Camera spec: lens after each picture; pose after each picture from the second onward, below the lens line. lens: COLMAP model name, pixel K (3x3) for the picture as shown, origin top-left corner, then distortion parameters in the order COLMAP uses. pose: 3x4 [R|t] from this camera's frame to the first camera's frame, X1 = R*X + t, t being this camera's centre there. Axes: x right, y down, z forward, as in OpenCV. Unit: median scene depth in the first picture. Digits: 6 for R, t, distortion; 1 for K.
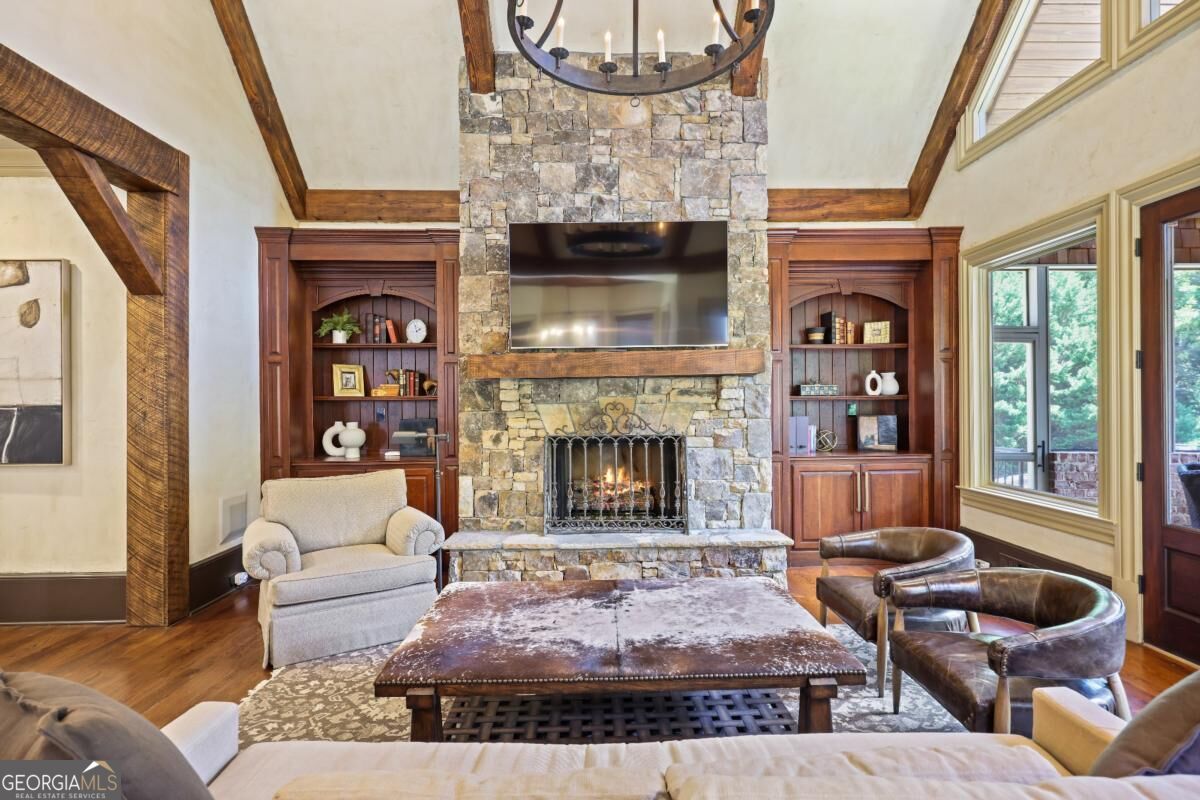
lens RADIAL K [[604.7, 0, 600.9], [0, 604.7, 393.1], [0, 0, 1]] dist [0.005043, 0.000476]
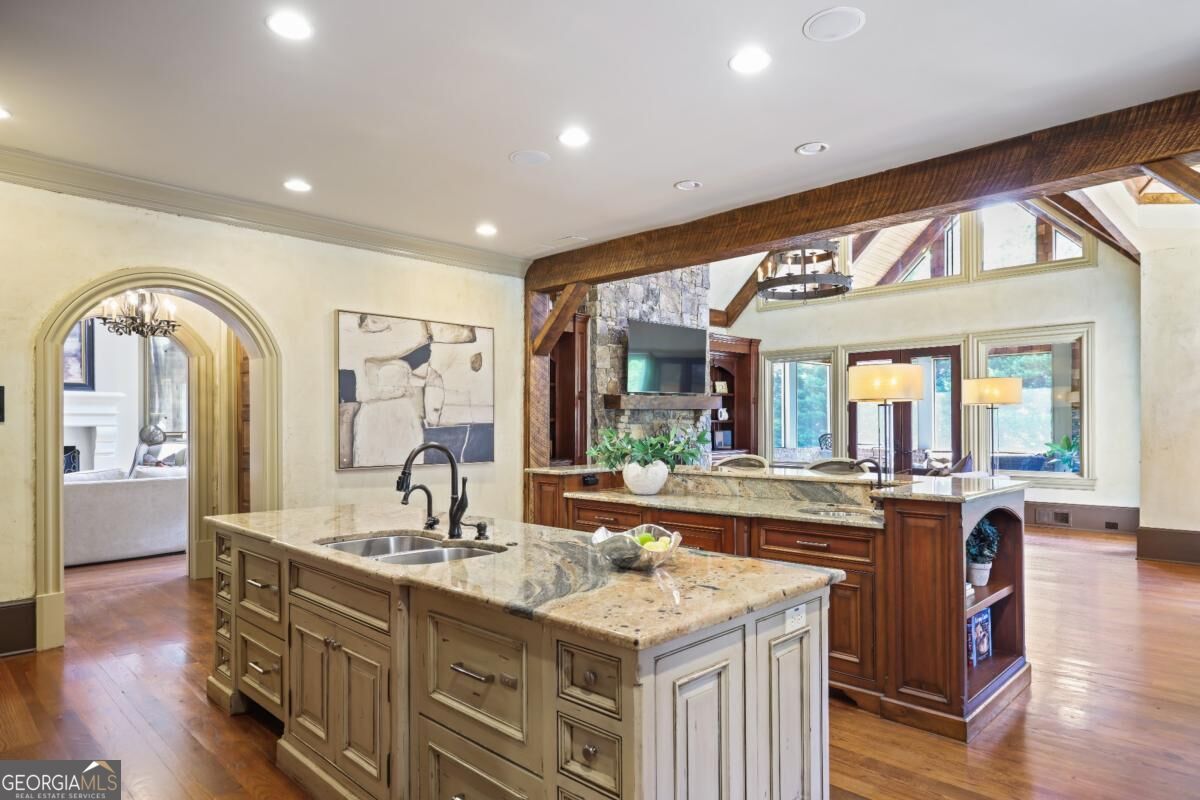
lens RADIAL K [[707.5, 0, 599.9], [0, 707.5, 413.1], [0, 0, 1]] dist [0.006525, -0.000621]
pose [[0.715258, 0.014083, 0.698718, -1.561519], [-0.010966, 0.999900, -0.008928, 0.005760], [-0.698774, -0.001276, 0.715341, -0.372803]]
